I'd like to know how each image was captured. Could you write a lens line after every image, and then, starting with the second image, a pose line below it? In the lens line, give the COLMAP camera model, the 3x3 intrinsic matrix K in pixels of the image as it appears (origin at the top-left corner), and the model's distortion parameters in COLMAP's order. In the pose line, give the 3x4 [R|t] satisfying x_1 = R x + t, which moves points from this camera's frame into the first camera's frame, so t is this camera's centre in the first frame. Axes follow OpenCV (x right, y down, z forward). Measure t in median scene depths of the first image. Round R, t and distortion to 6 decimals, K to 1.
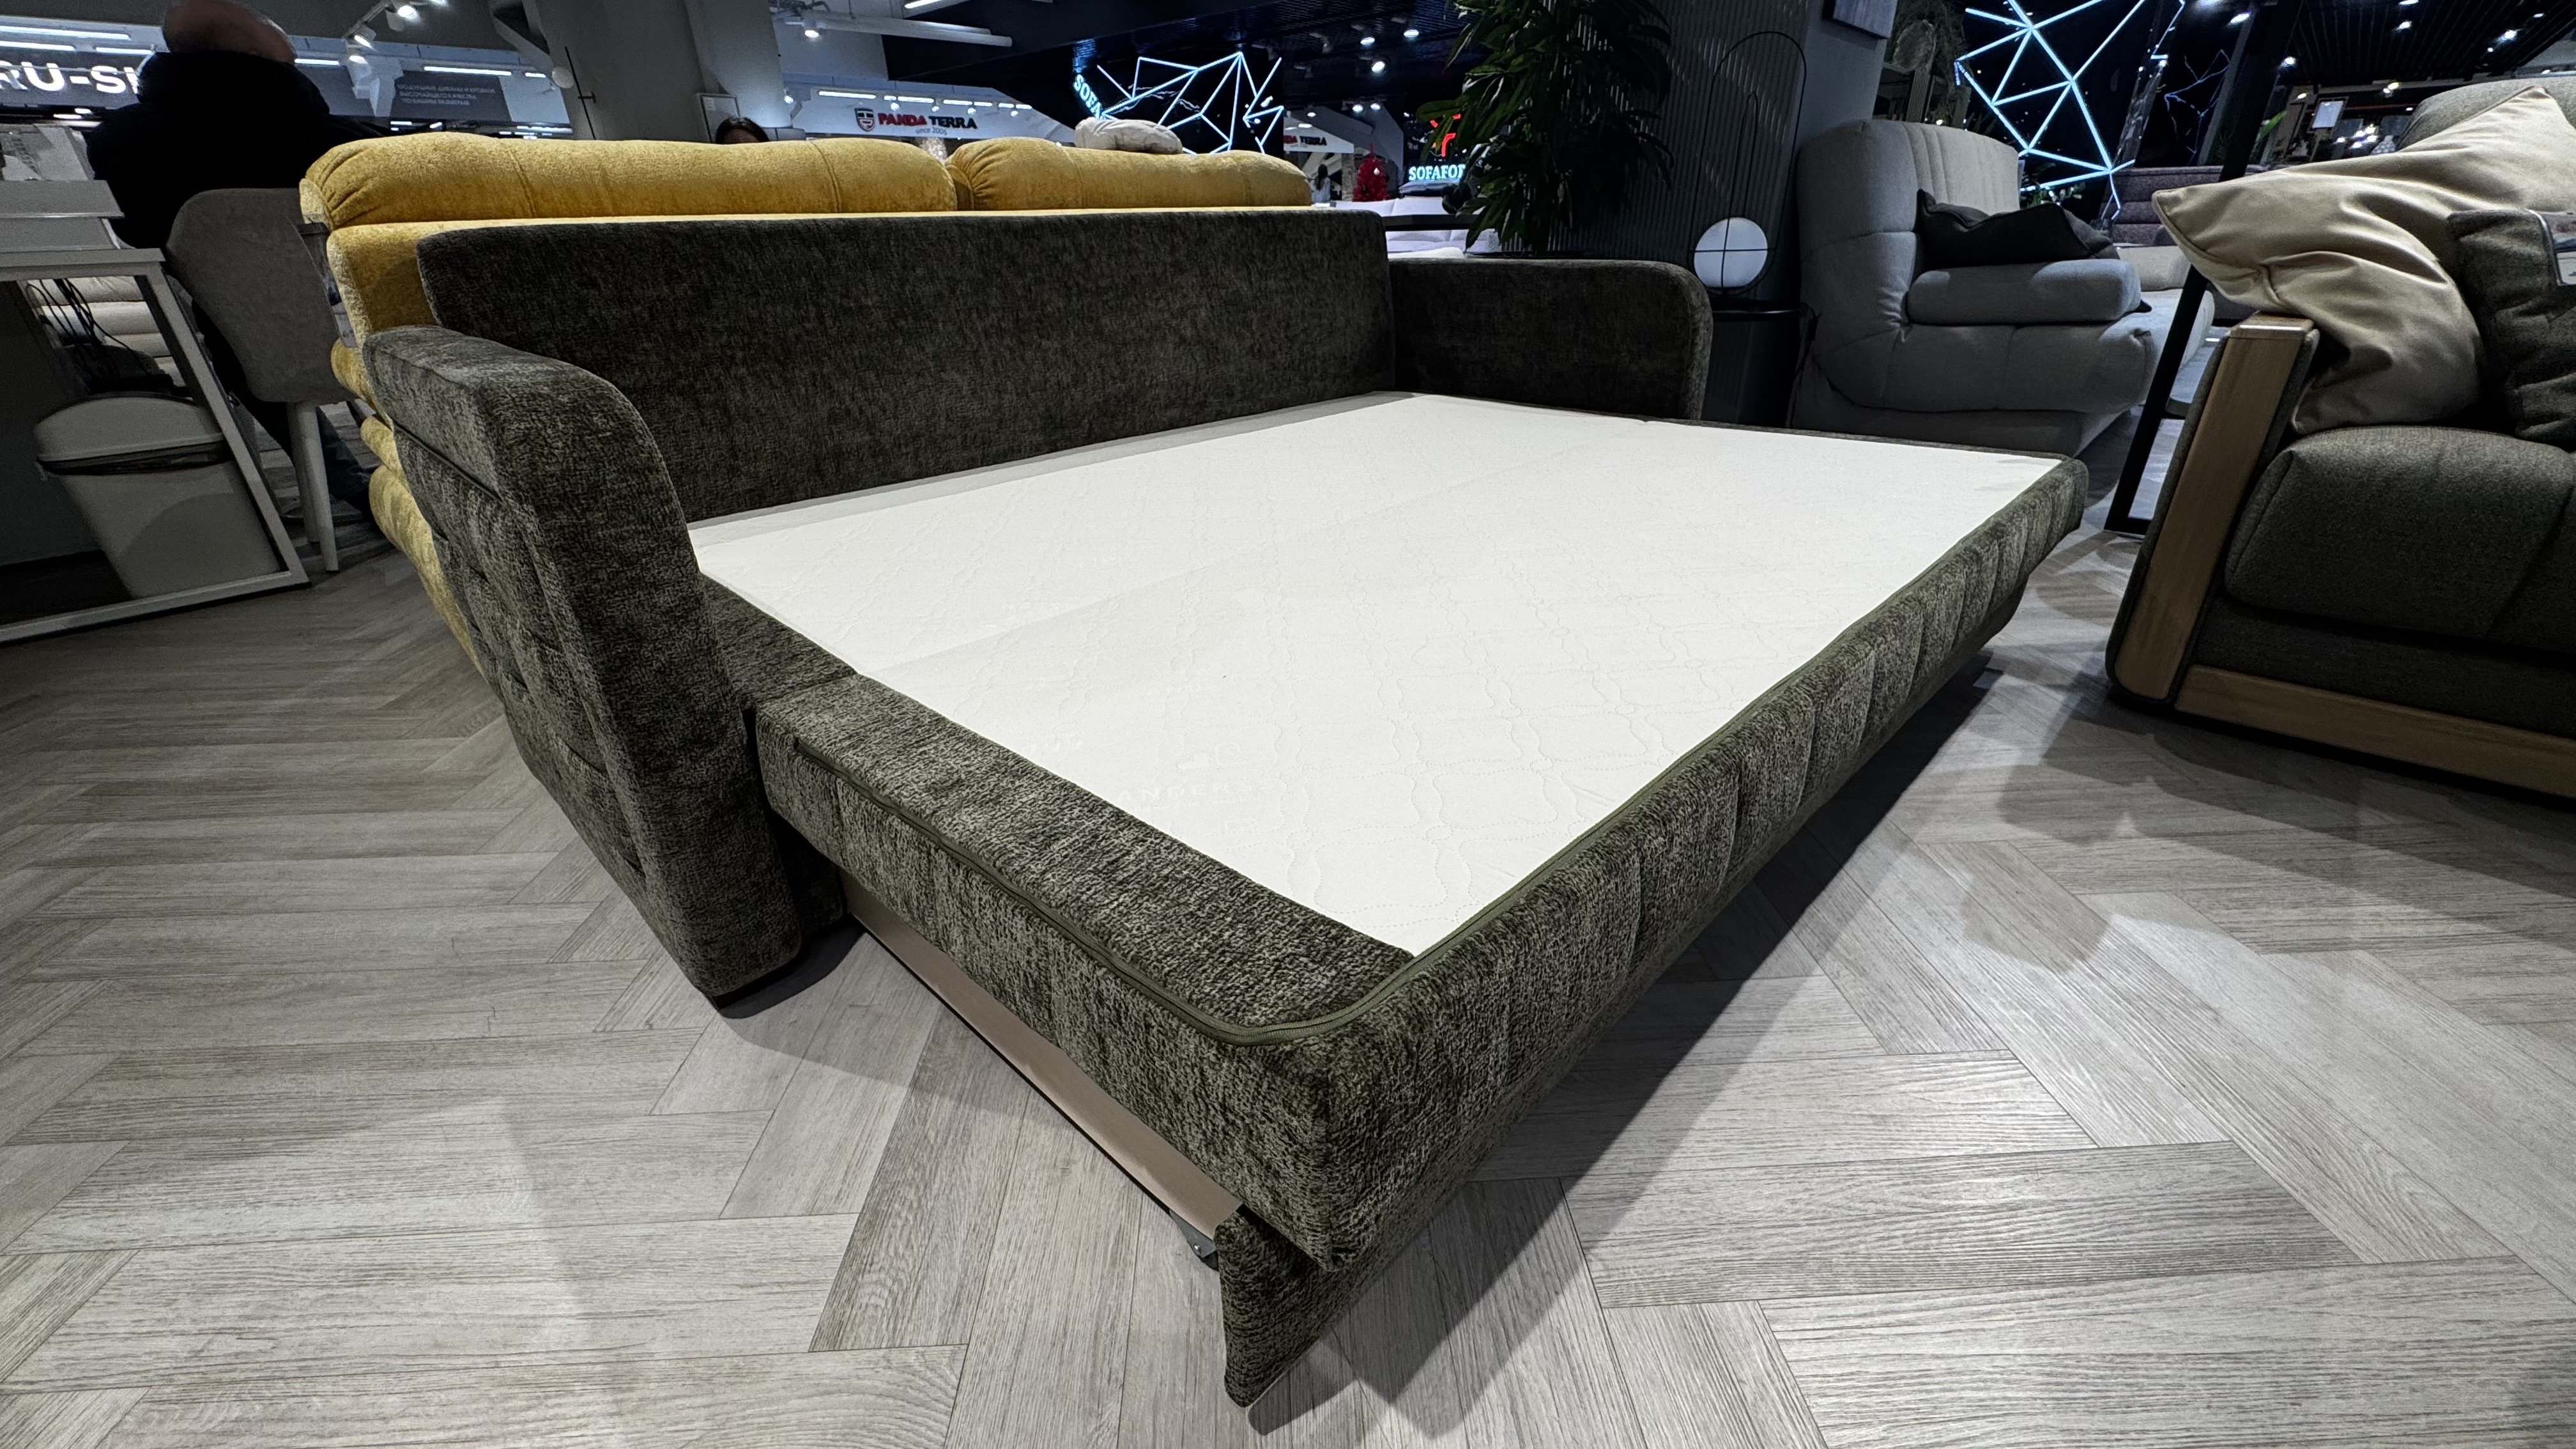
lens RADIAL K [[1025.5, 0, 1287.4], [0, 1025.5, 723.9], [0, 0, 1]] dist [-0.005719, 0.001371]
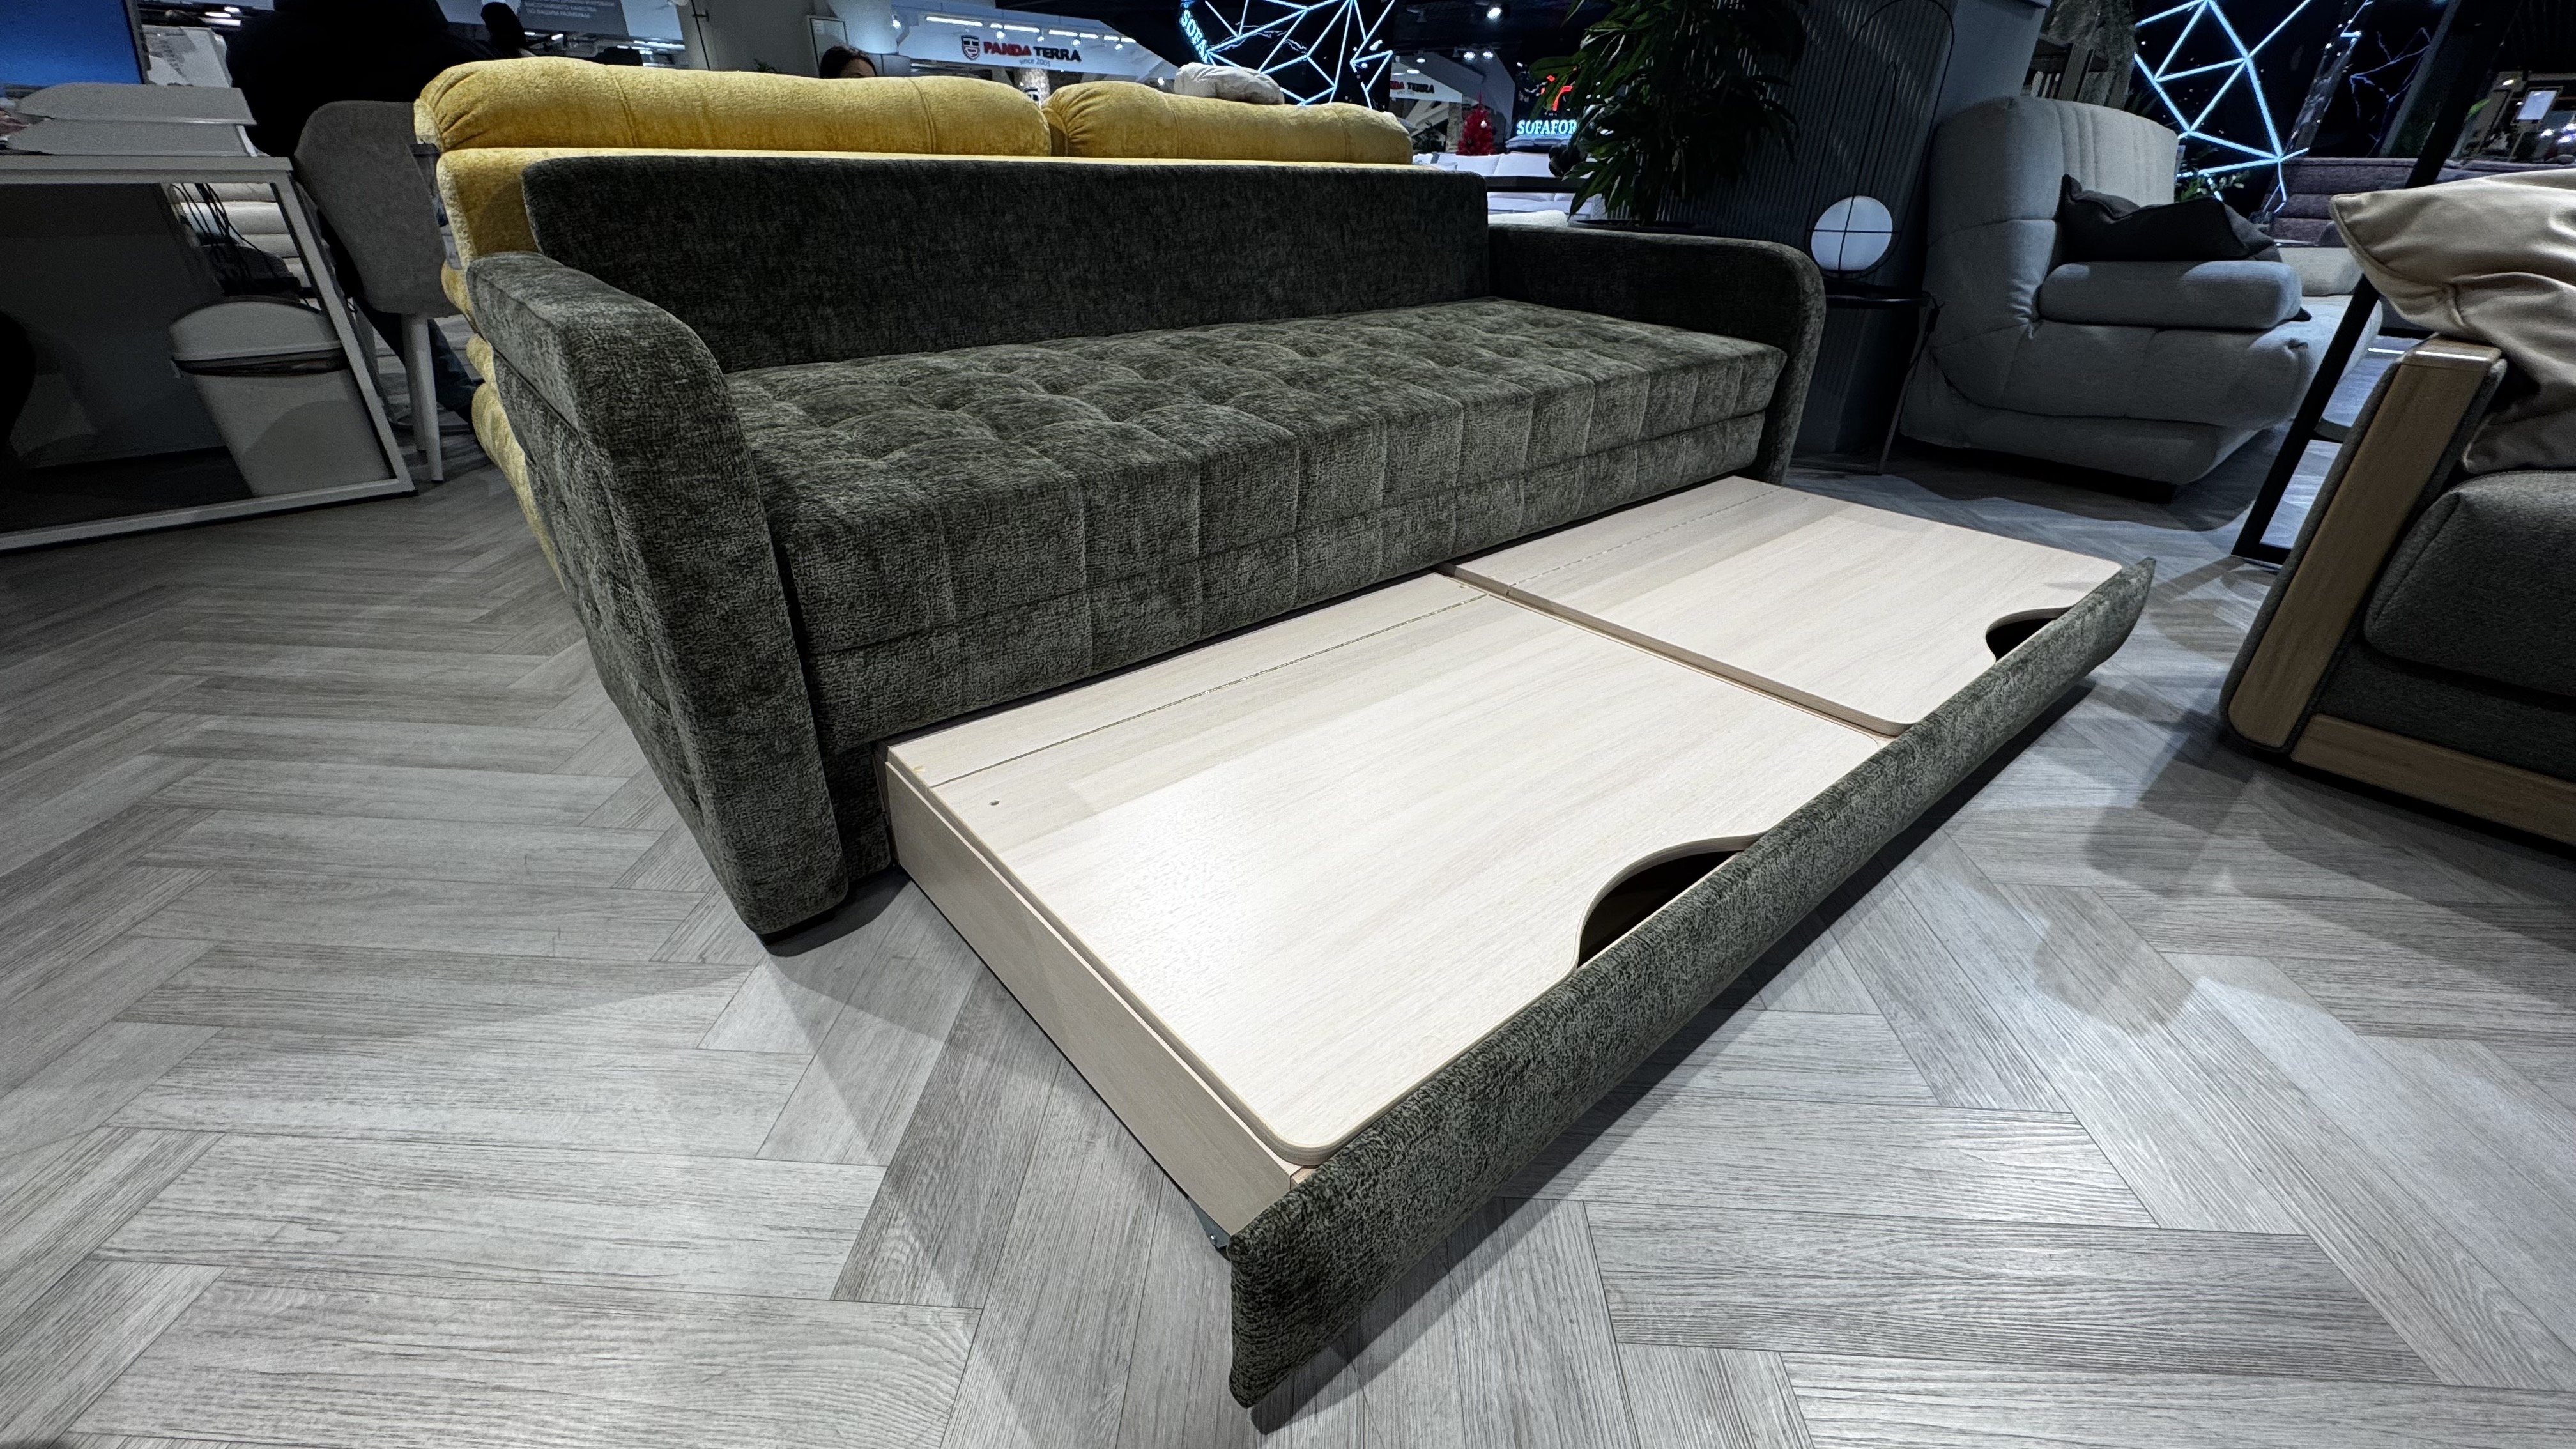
lens RADIAL K [[1024.6, 0, 1288.0], [0, 1024.6, 724.5], [0, 0, 1]] dist [-0.005154, 0.001167]
pose [[0.995533, 0.076010, -0.056001, 0.001830], [-0.073597, 0.996319, 0.043954, -0.022862], [0.059136, -0.039636, 0.997463, 0.014385]]
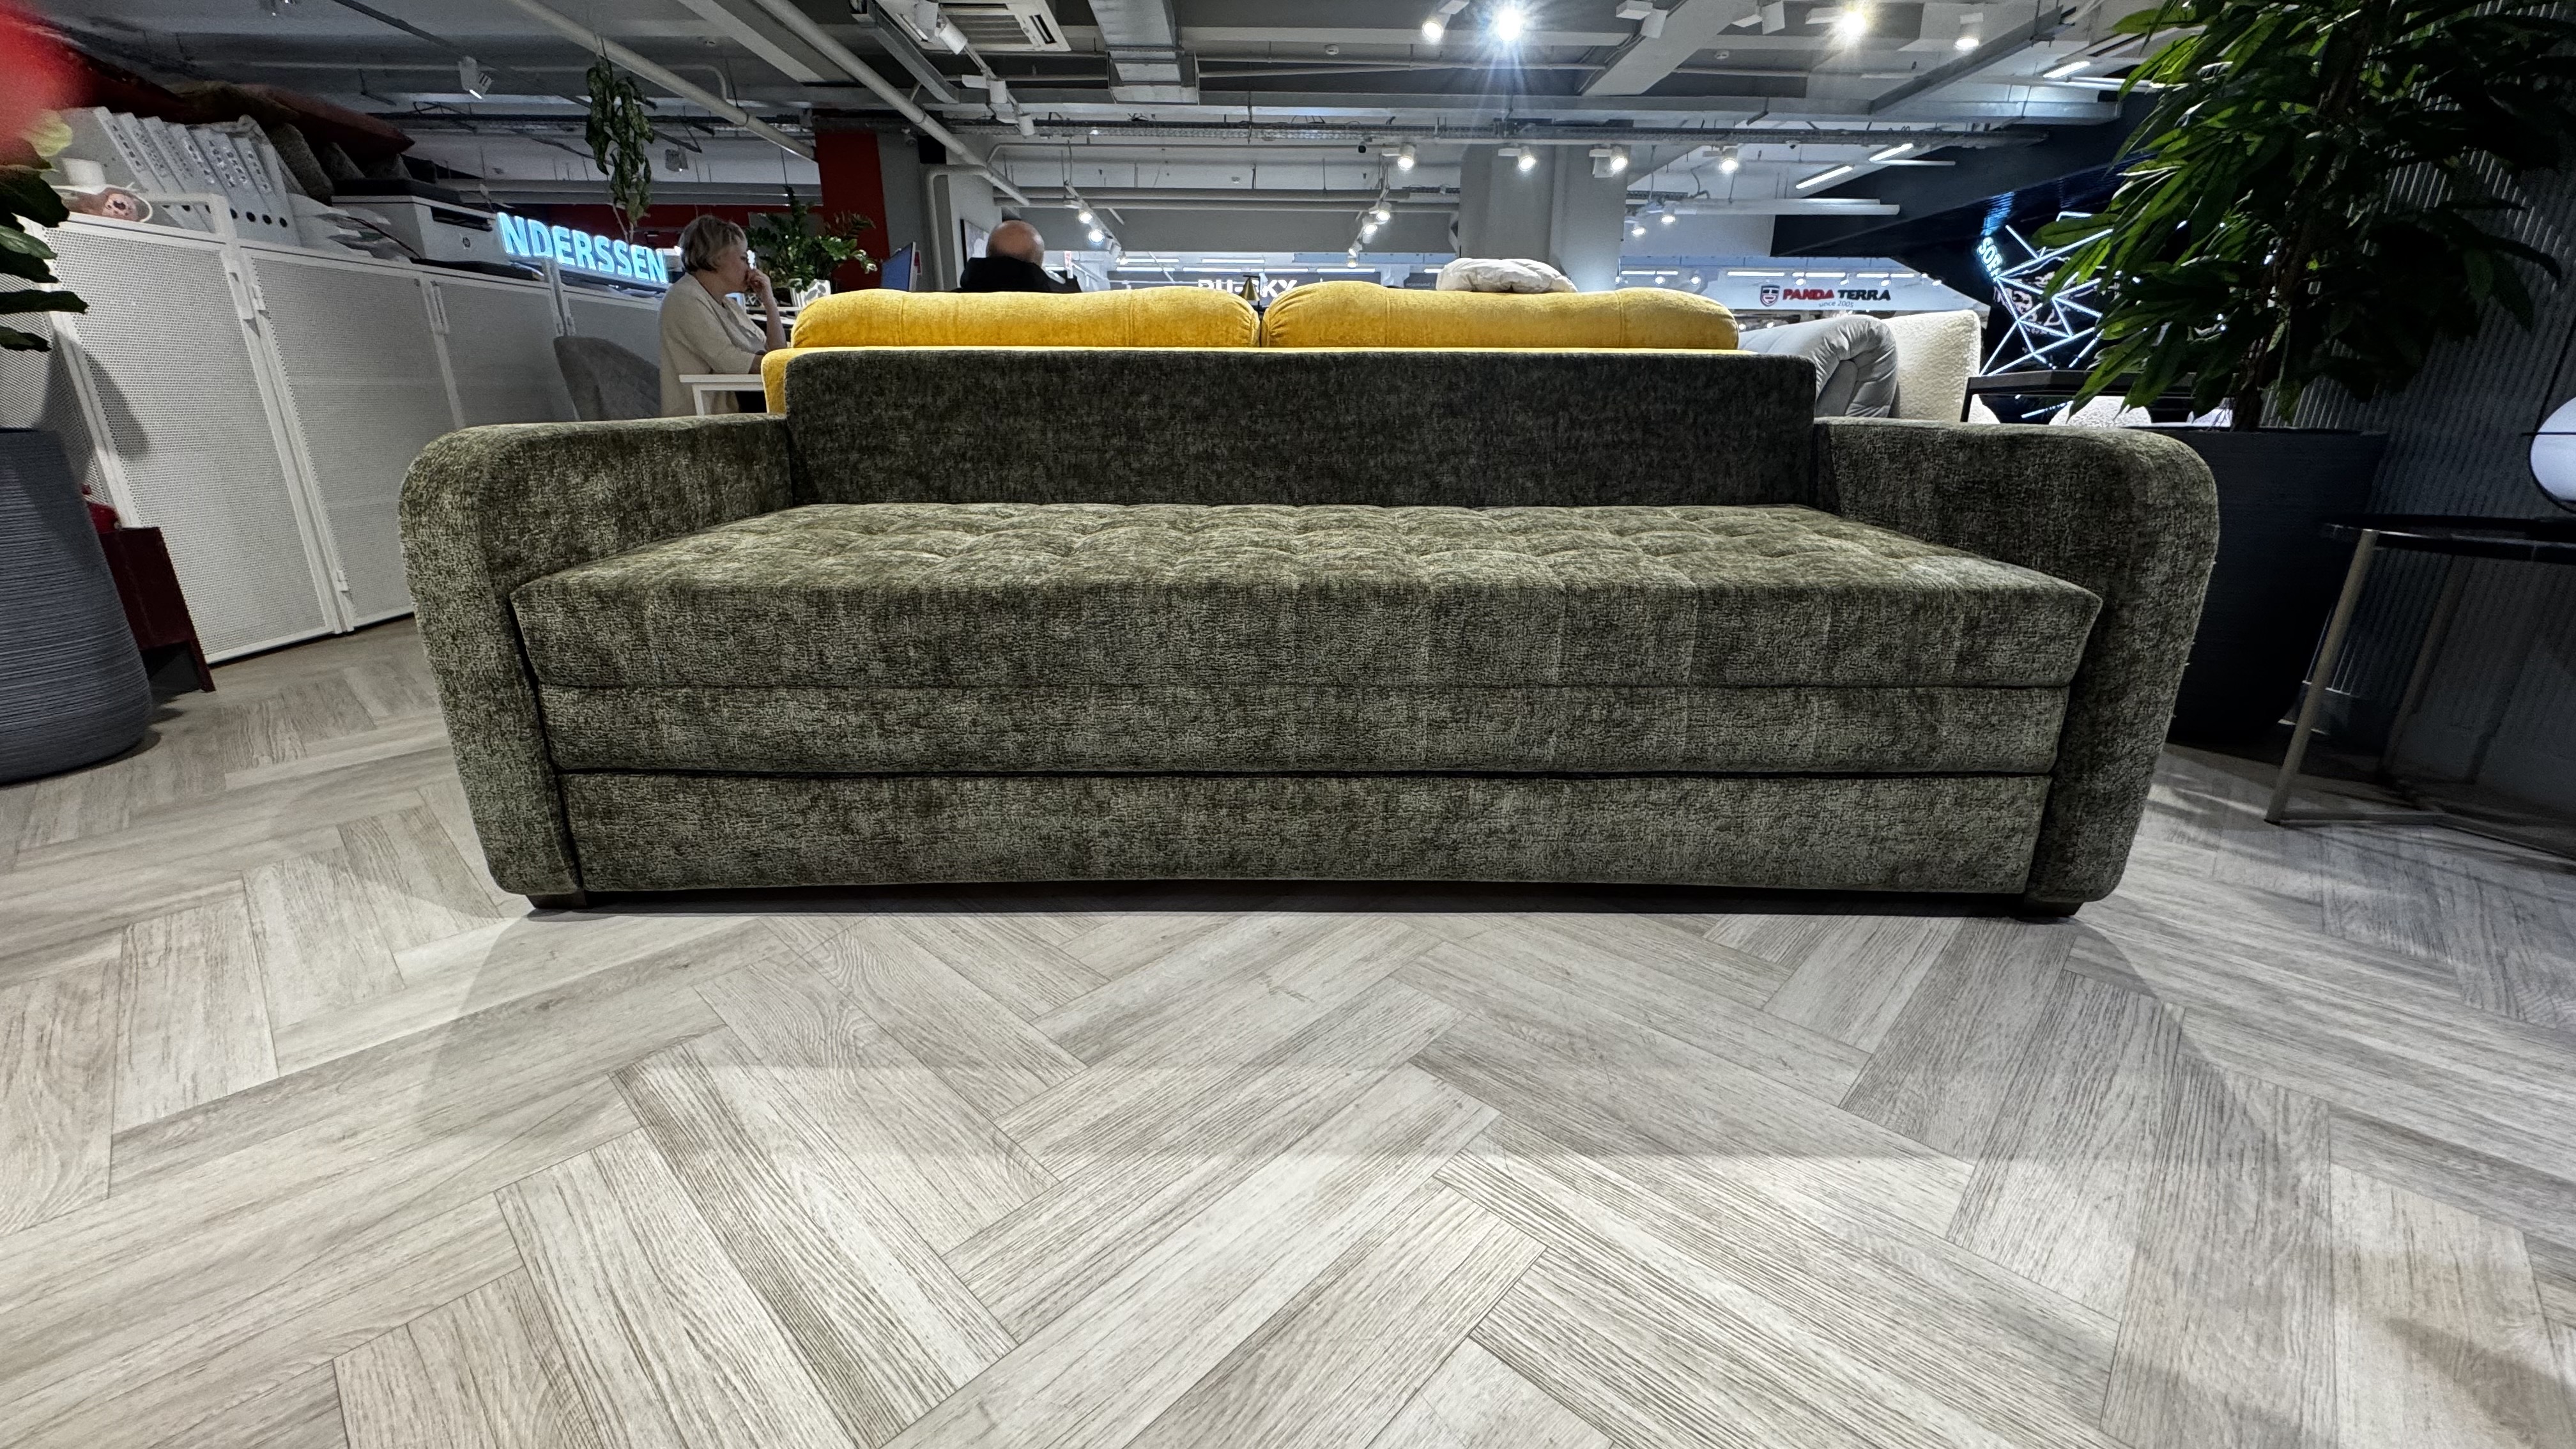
lens RADIAL K [[1024.6, 0, 1288.0], [0, 1024.6, 724.5], [0, 0, 1]] dist [-0.005154, 0.001167]
pose [[0.697808, 0.242811, -0.673874, 0.733626], [-0.335011, 0.942185, -0.007420, -0.204568], [0.633112, 0.230933, 0.738809, 0.485265]]
